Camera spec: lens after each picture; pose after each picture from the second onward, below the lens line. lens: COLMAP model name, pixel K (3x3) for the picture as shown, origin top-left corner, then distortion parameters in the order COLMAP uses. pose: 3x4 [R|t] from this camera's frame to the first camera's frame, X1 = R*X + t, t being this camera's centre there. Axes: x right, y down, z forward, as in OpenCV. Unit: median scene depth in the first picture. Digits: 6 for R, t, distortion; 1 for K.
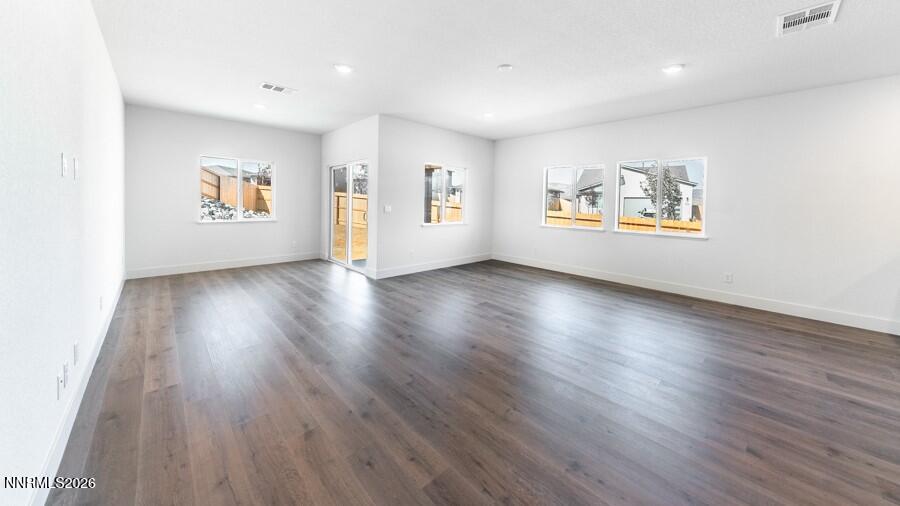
lens RADIAL K [[312.4, 0, 453.4], [0, 312.4, 209.7], [0, 0, 1]] dist [-0.000060, -0.000117]
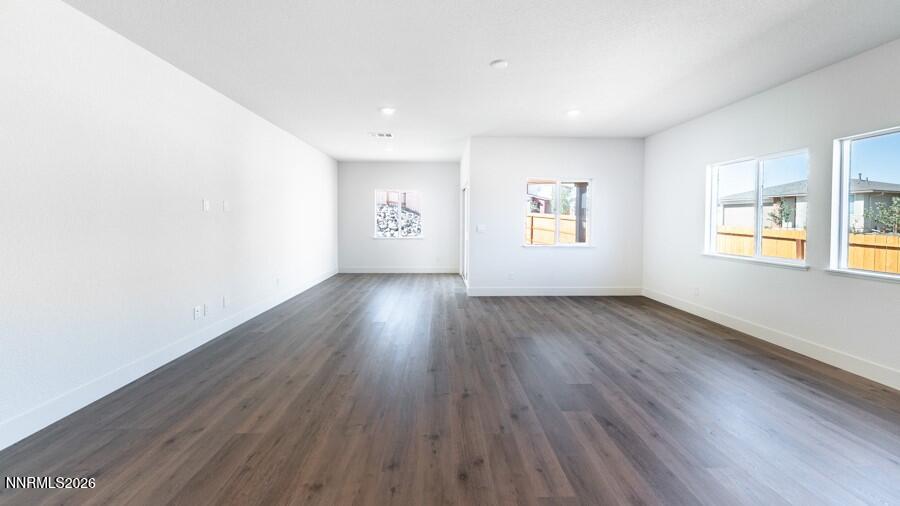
lens RADIAL K [[320.1, 0, 447.0], [0, 320.1, 226.4], [0, 0, 1]] dist [0.001263, -0.000075]
pose [[0.743646, -0.004790, -0.668556, 0.405424], [-0.003513, 0.999933, -0.011072, 0.002734], [0.668564, 0.010582, 0.743579, 0.153131]]
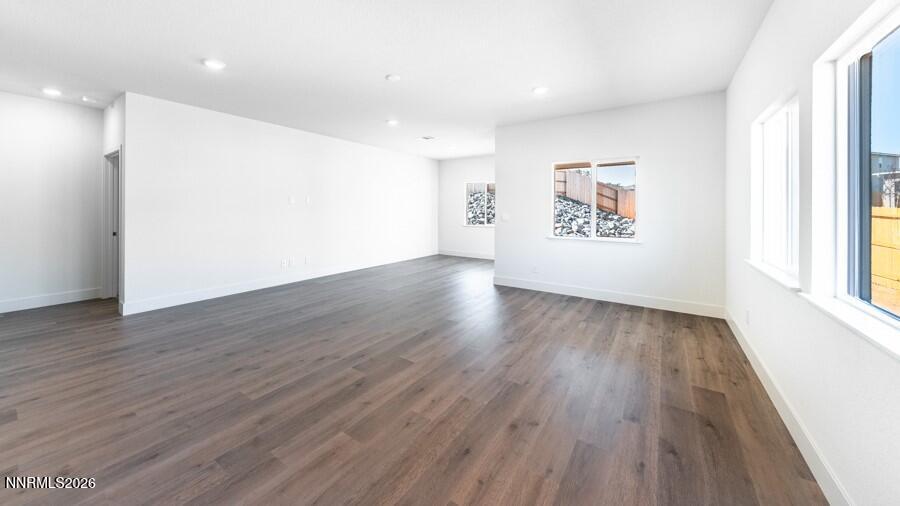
lens RADIAL K [[313.7, 0, 447.6], [0, 313.7, 213.2], [0, 0, 1]] dist [0.001177, -0.000119]
pose [[0.206955, -0.007127, -0.978325, 0.752246], [-0.020494, 0.999722, -0.011619, -0.001037], [0.978136, 0.022455, 0.206751, 0.608515]]
